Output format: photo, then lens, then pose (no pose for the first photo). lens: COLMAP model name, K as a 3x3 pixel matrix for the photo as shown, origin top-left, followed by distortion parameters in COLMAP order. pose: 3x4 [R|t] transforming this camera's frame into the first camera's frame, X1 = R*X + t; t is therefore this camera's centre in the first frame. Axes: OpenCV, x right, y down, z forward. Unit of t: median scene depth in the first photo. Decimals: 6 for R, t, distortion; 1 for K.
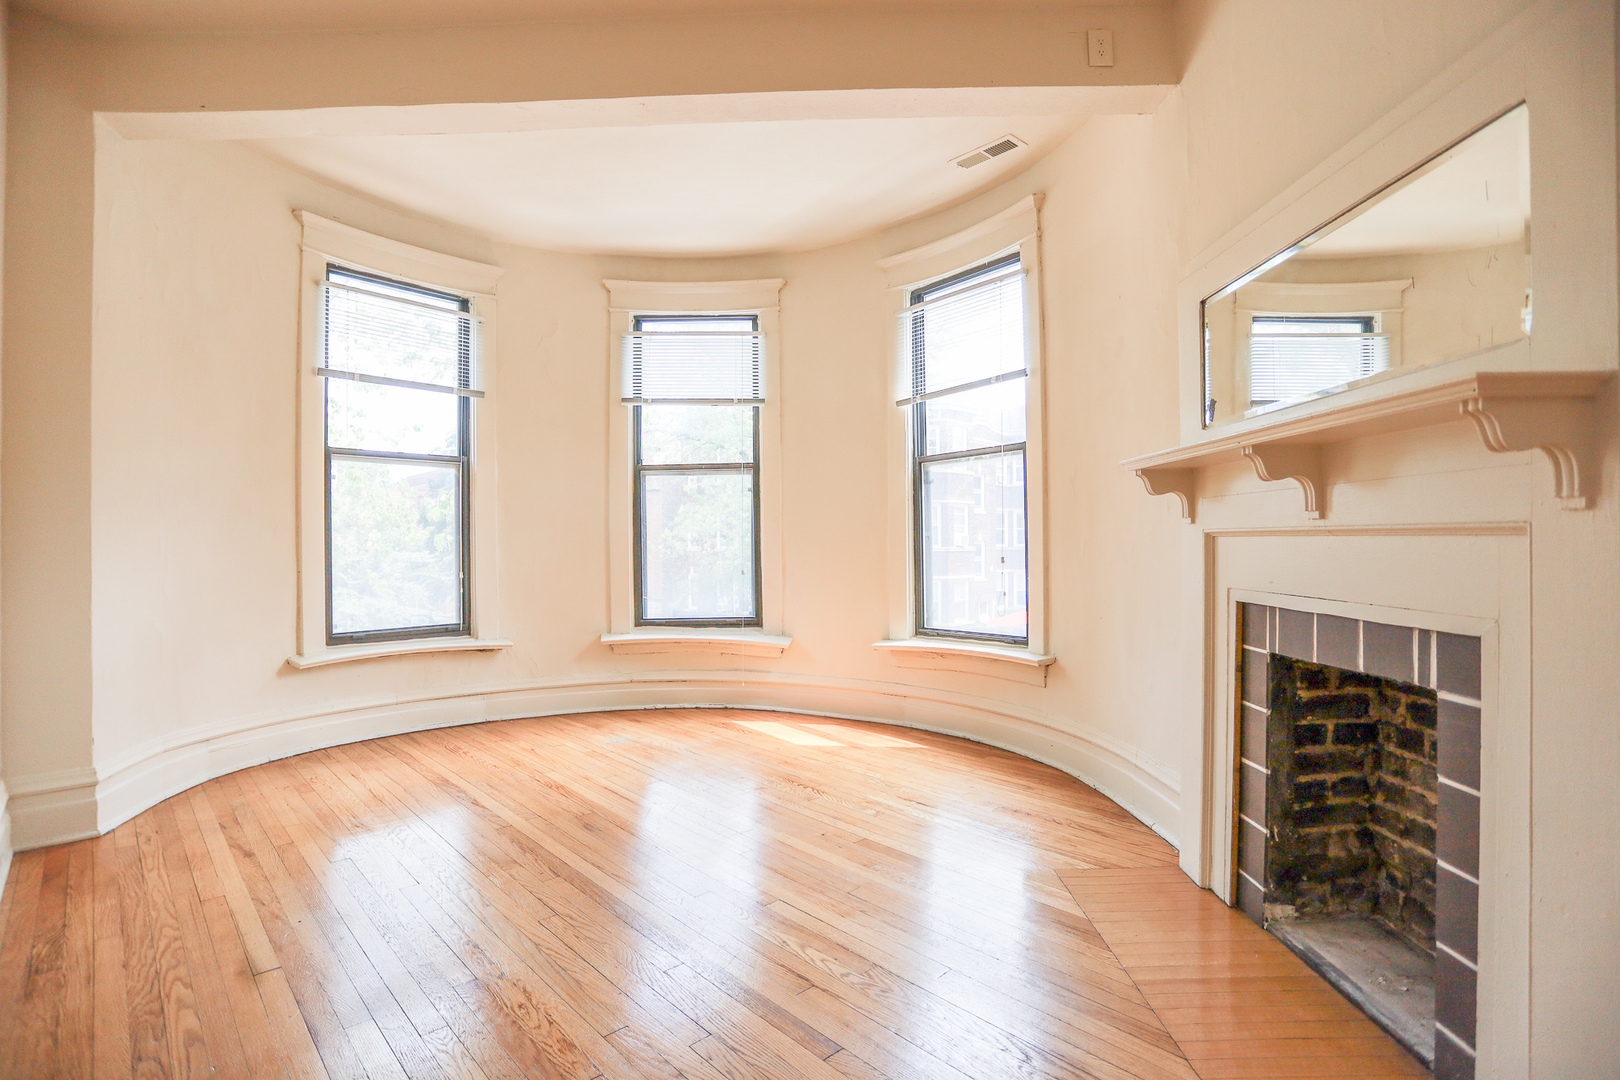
lens RADIAL K [[765.6, 0, 810.0], [0, 765.6, 540.0], [0, 0, 1]] dist [-0.080514, 0.031343]
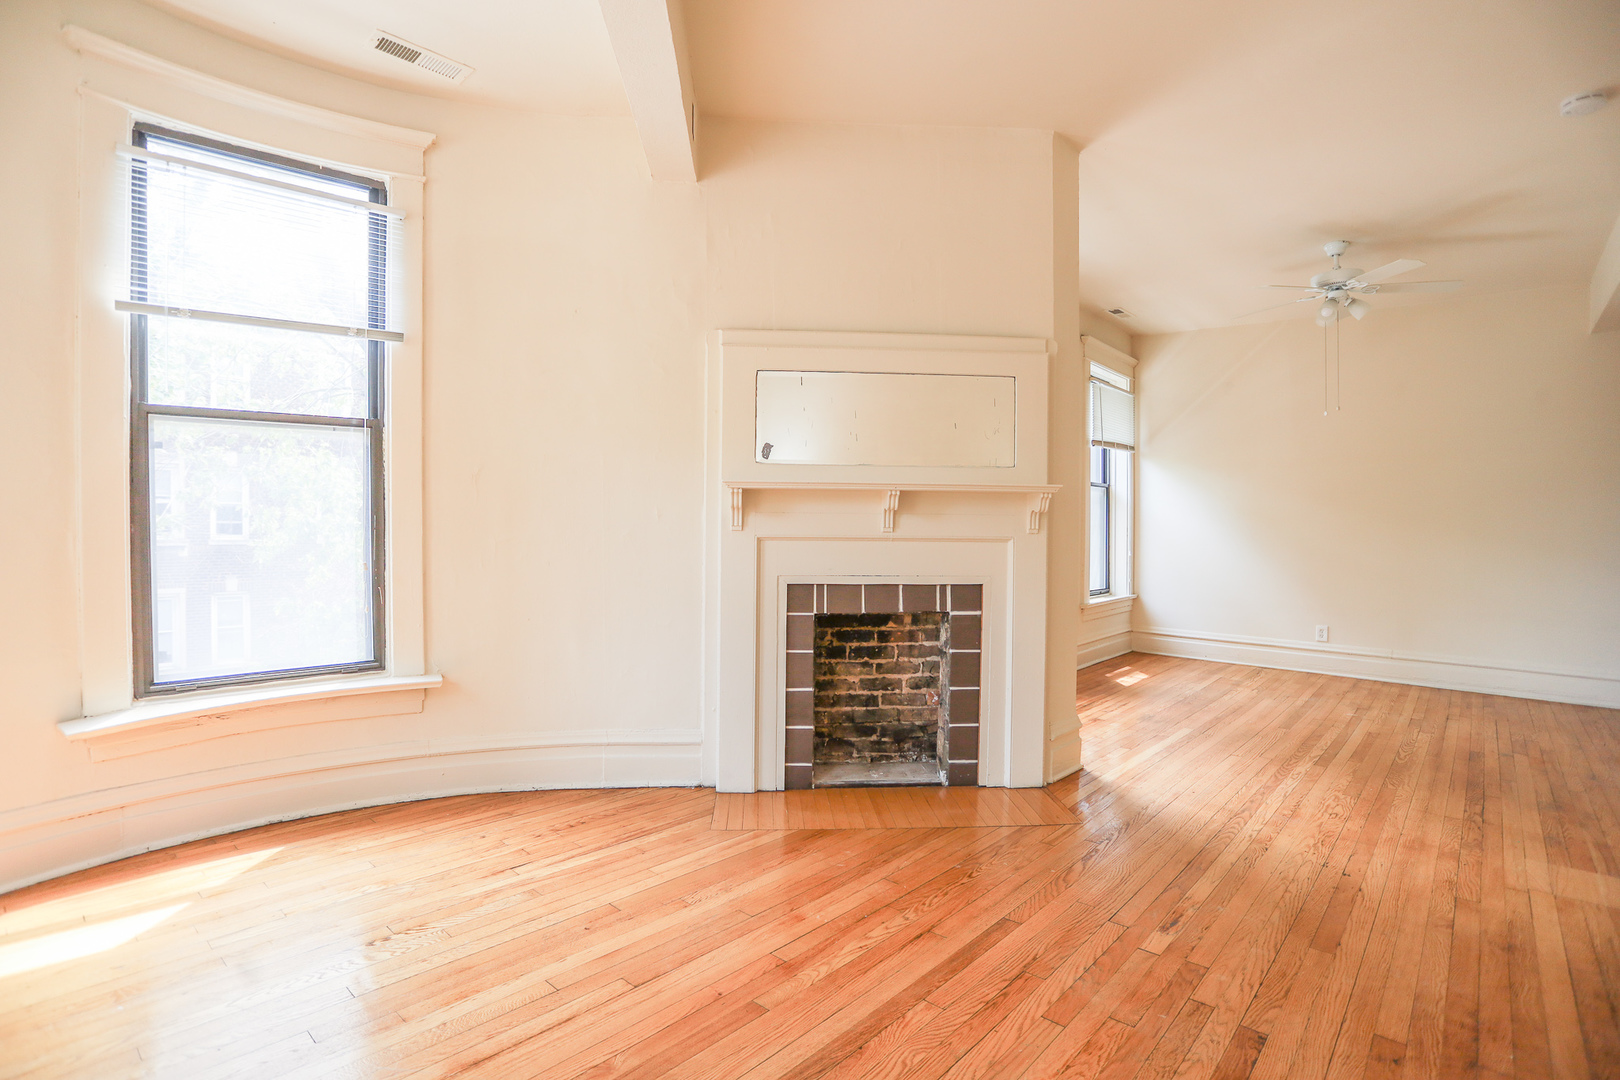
lens RADIAL K [[765.6, 0, 810.0], [0, 765.6, 540.0], [0, 0, 1]] dist [-0.080514, 0.031343]
pose [[-0.045910, -0.009165, 0.998904, -0.493549], [-0.006033, 0.999942, 0.008898, -0.009778], [-0.998927, -0.005618, -0.045962, 0.533034]]
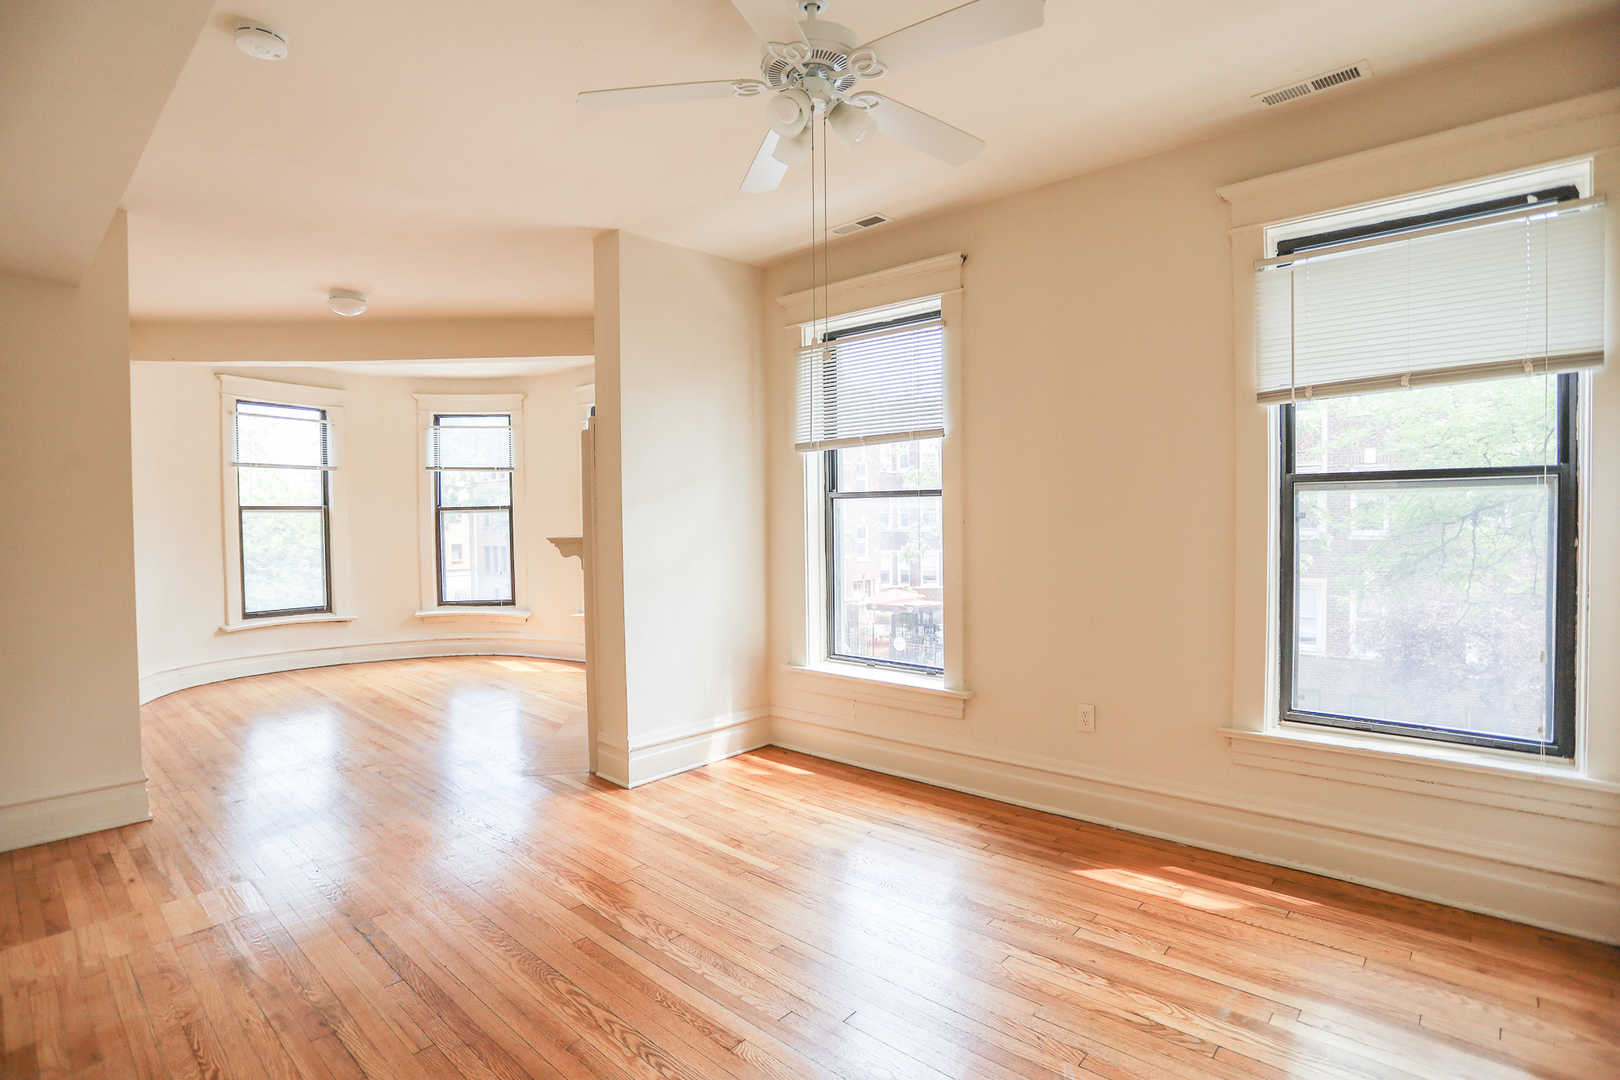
lens RADIAL K [[765.6, 0, 810.0], [0, 765.6, 540.0], [0, 0, 1]] dist [-0.080514, 0.031343]
pose [[0.996276, -0.004868, 0.086082, 0.503837], [0.002312, 0.999554, 0.029767, -0.088173], [-0.086188, -0.029457, 0.995843, -0.792718]]
